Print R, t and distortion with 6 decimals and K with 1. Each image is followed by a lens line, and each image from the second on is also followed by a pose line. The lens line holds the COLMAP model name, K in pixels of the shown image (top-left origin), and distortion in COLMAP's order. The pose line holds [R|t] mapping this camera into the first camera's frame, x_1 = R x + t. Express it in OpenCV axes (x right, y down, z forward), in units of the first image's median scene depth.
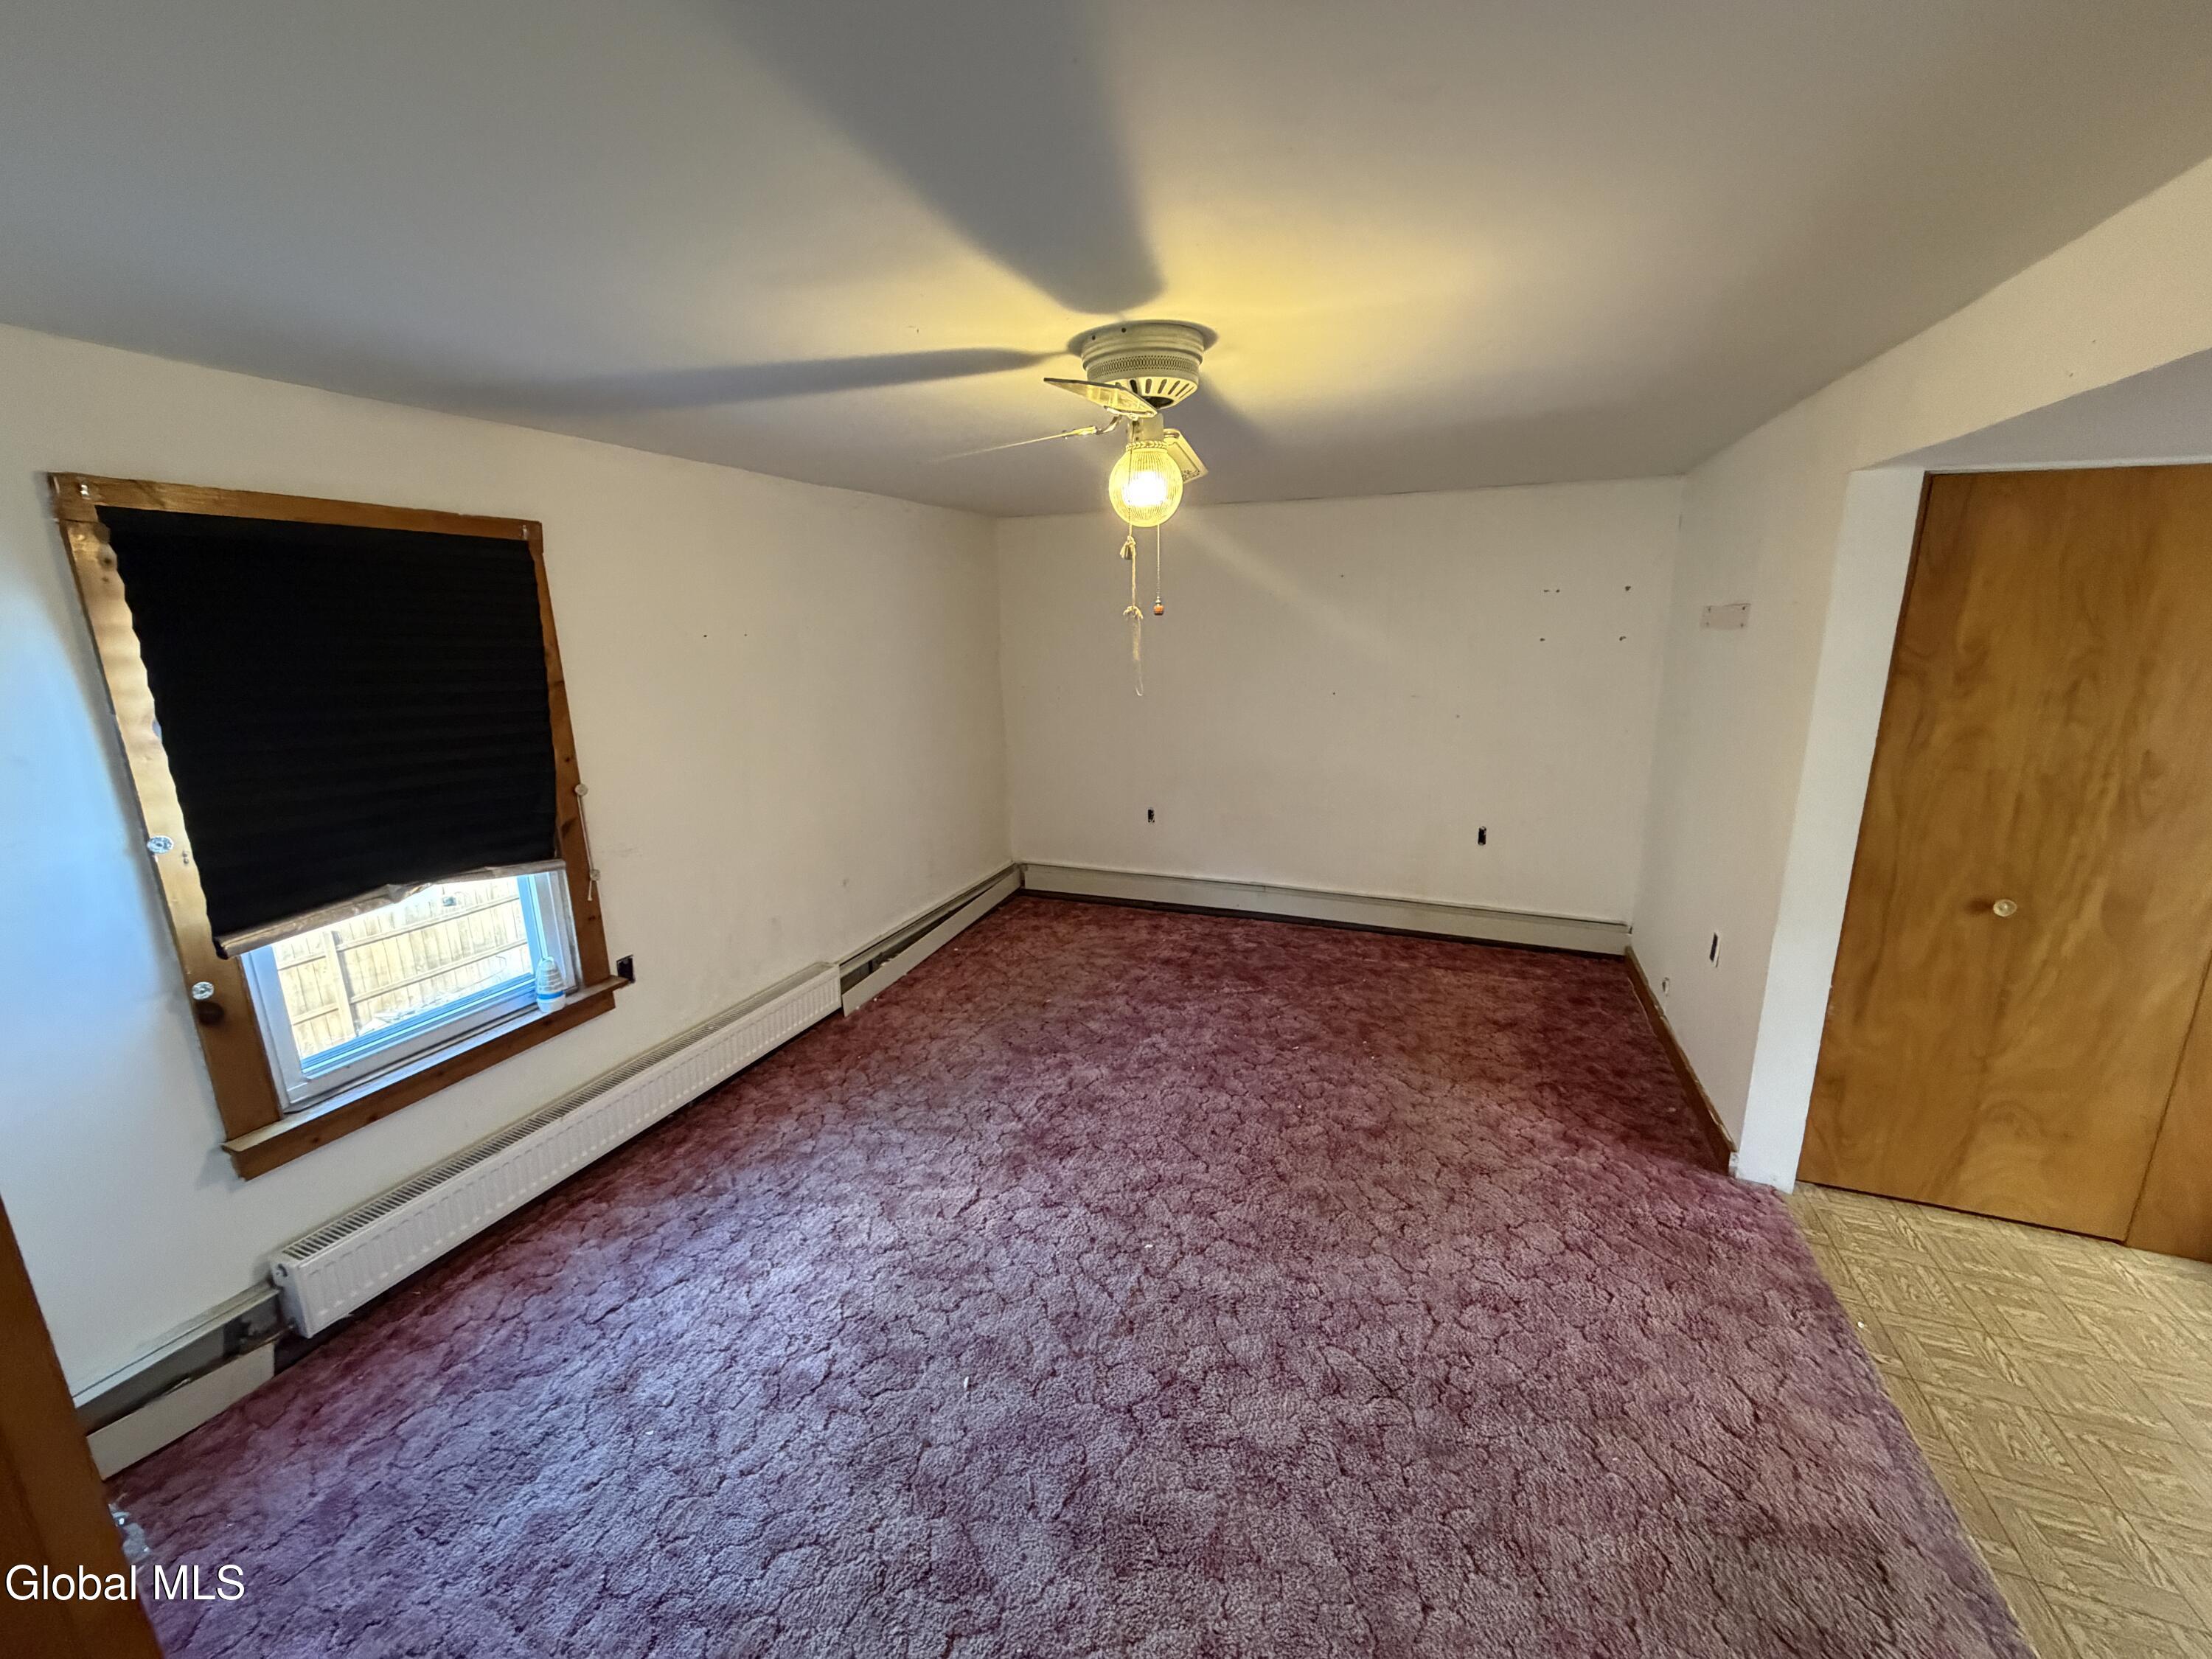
lens RADIAL K [[892.5, 0, 1104.7], [0, 892.5, 833.7], [0, 0, 1]] dist [0.000476, 0.000508]
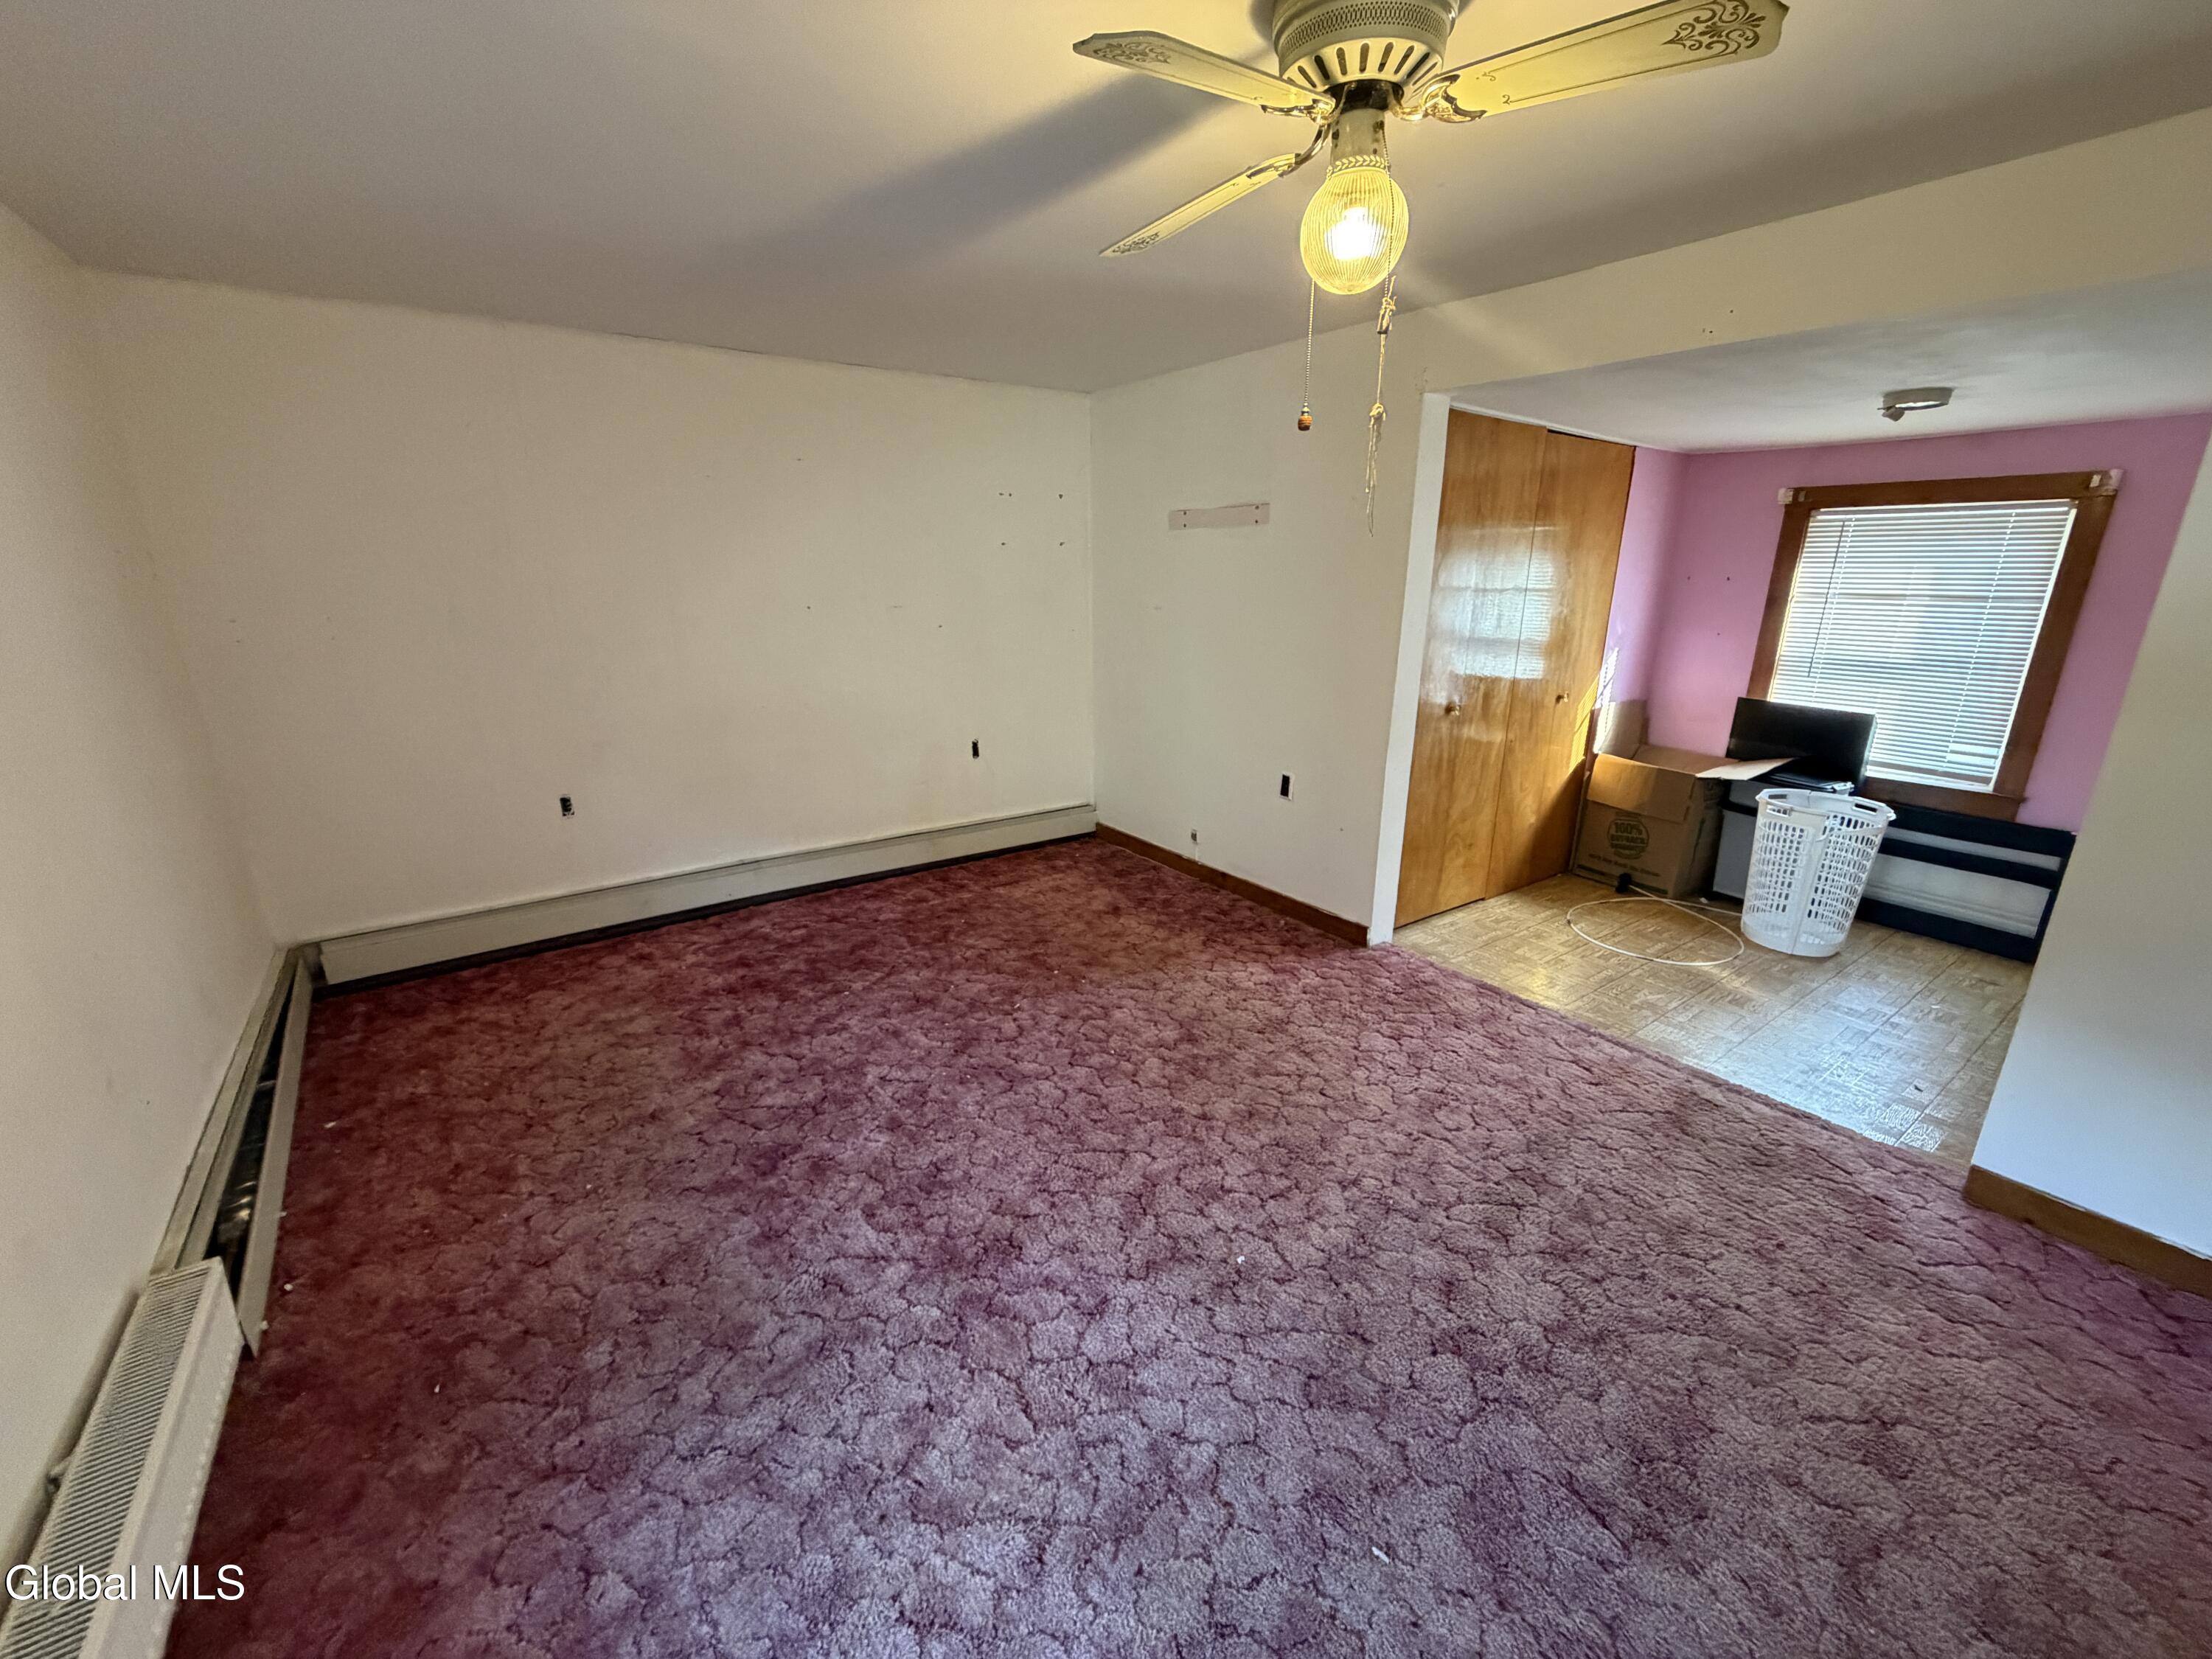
lens RADIAL K [[892.5, 0, 1107.6], [0, 892.5, 824.8], [0, 0, 1]] dist [0.000476, 0.000508]
pose [[0.539670, -0.224547, 0.811379, -0.392891], [0.189304, 0.971459, 0.142937, -0.036009], [-0.820317, 0.076459, 0.566775, 0.419342]]
